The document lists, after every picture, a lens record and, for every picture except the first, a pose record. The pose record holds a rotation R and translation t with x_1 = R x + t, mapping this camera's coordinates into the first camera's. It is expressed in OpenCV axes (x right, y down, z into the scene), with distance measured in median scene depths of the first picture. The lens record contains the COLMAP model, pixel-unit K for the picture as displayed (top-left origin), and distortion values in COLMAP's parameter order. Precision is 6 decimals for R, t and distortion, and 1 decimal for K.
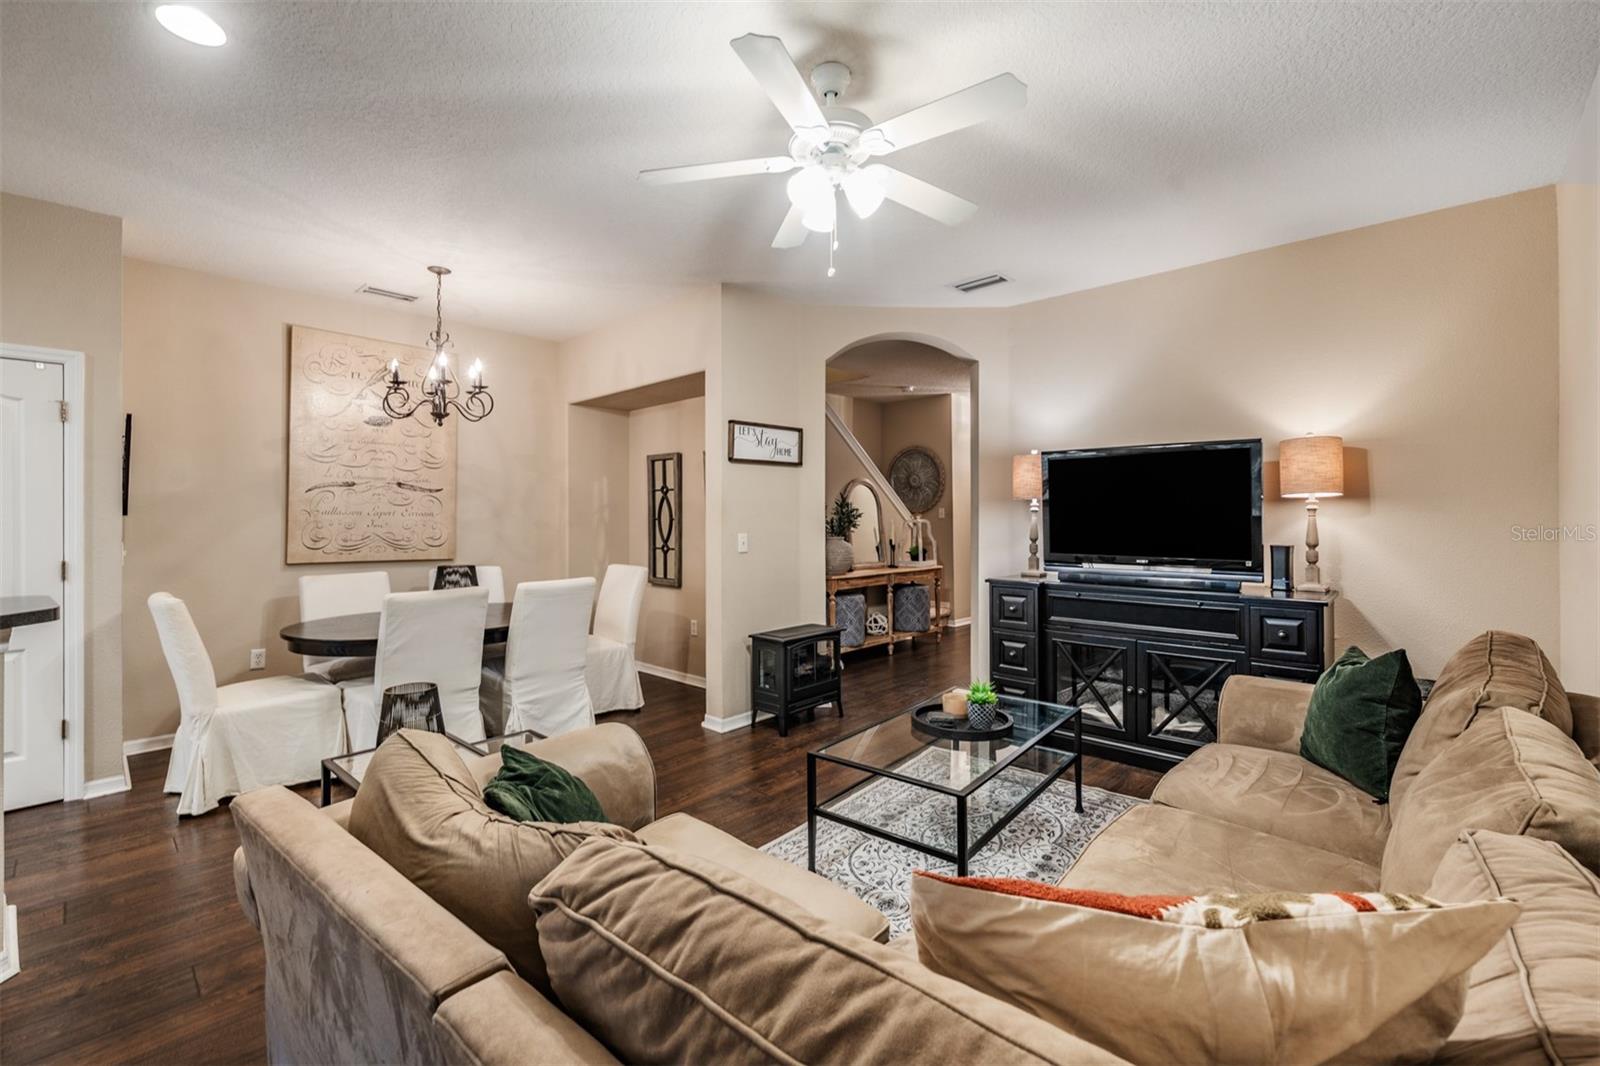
lens RADIAL K [[669.5, 0, 781.3], [0, 669.5, 501.1], [0, 0, 1]] dist [-0.001082, 0.000247]
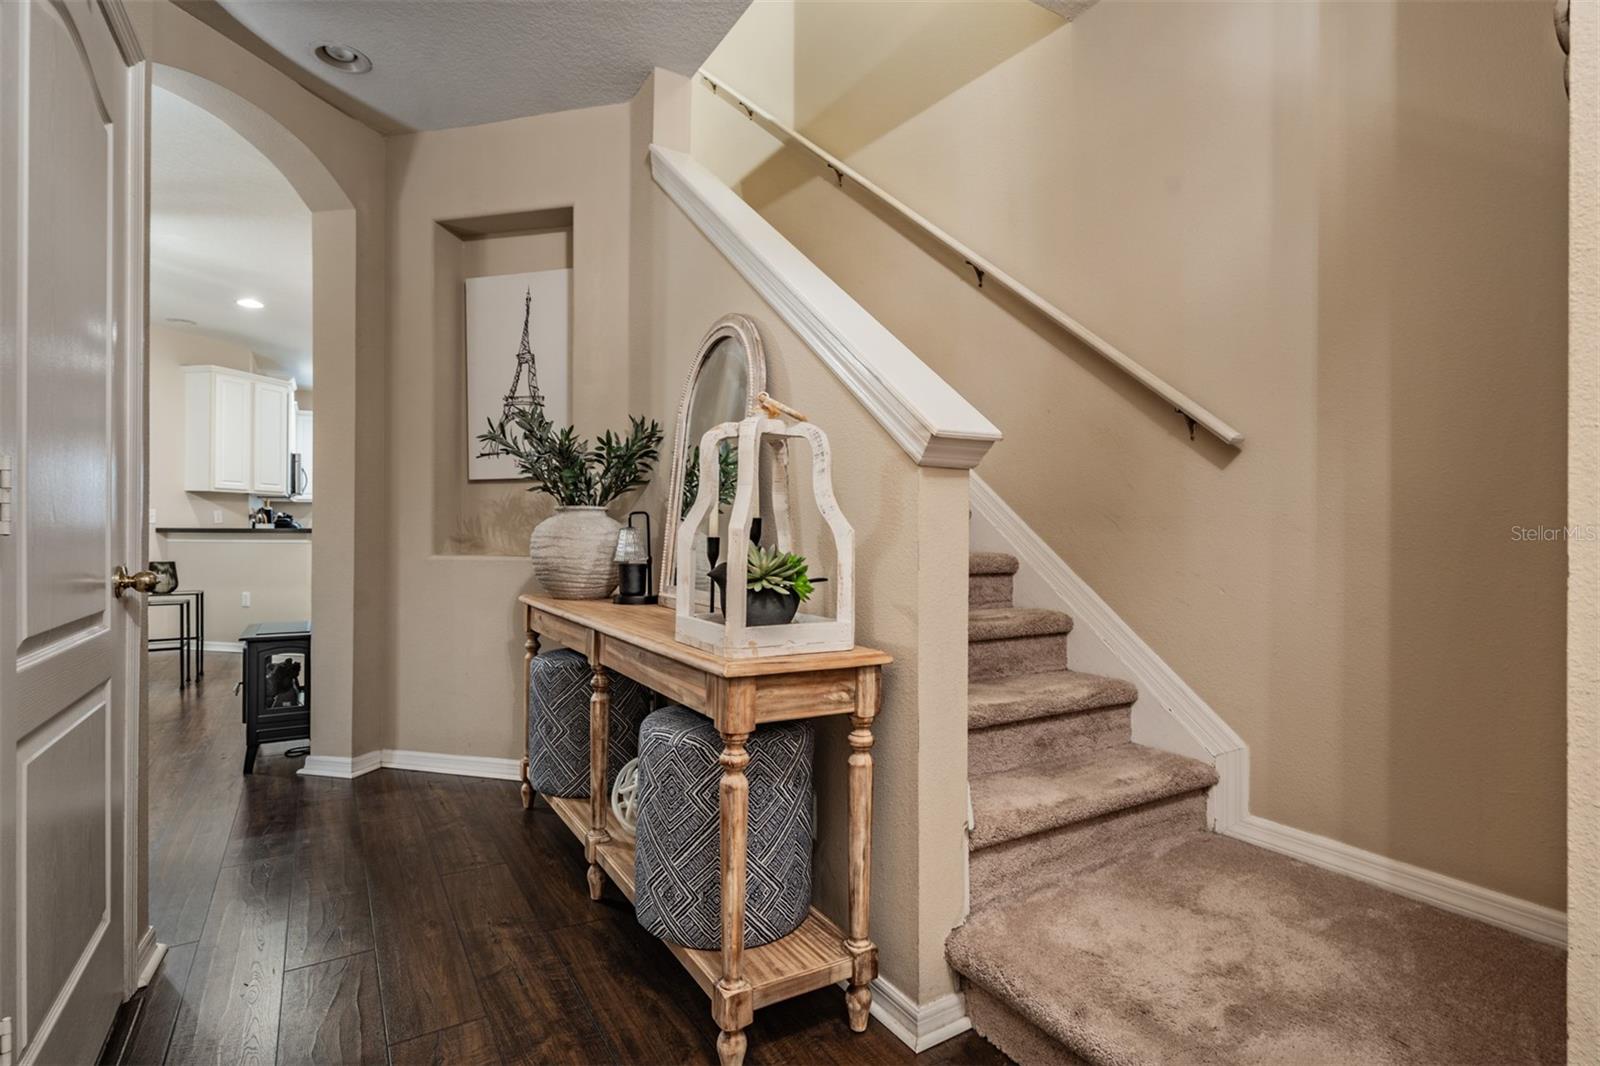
lens RADIAL K [[795.5, 0, 794.5], [0, 795.5, 524.1], [0, 0, 1]] dist [0.000652, -0.000211]
pose [[-0.259440, -0.003642, -0.965752, 0.676014], [0.021576, 0.999721, -0.009566, 0.094558], [0.965518, -0.023319, -0.259289, 1.662684]]
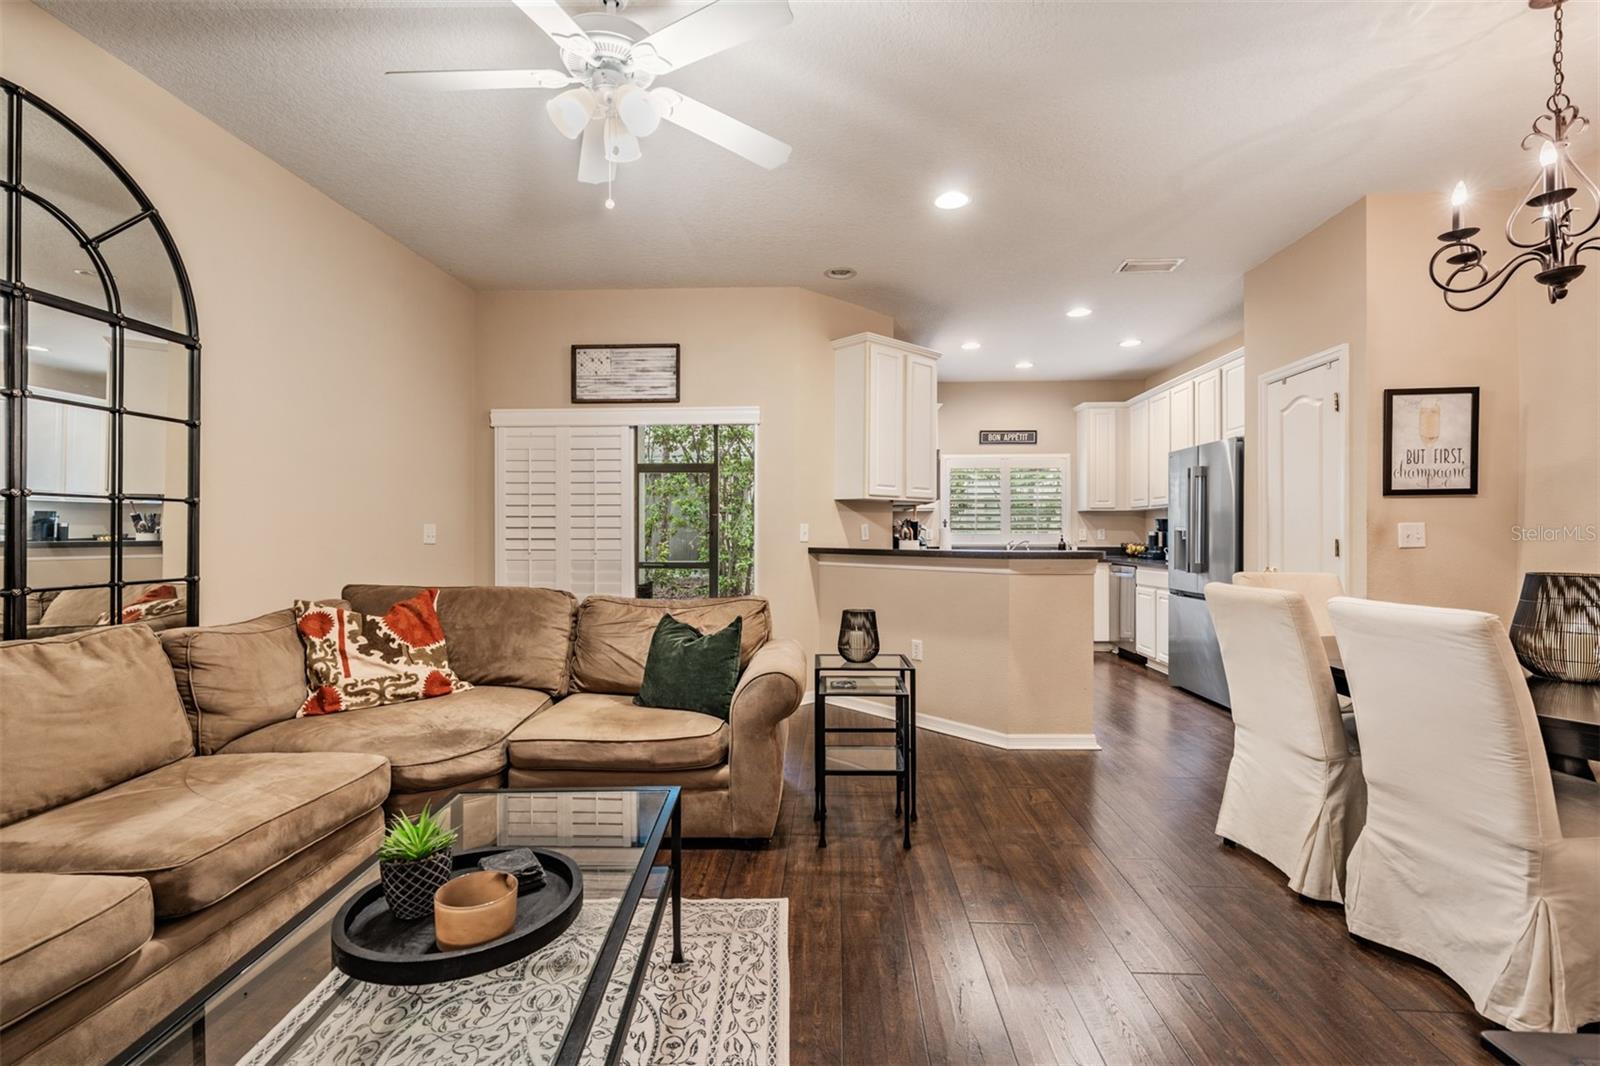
lens RADIAL K [[715.1, 0, 797.8], [0, 715.1, 532.0], [0, 0, 1]] dist [-0.001388, -0.000266]
pose [[-0.750741, 0.001729, -0.660594, 0.246571], [0.017840, 0.999685, -0.017657, 0.056674], [0.660355, -0.025040, -0.750536, 0.888922]]
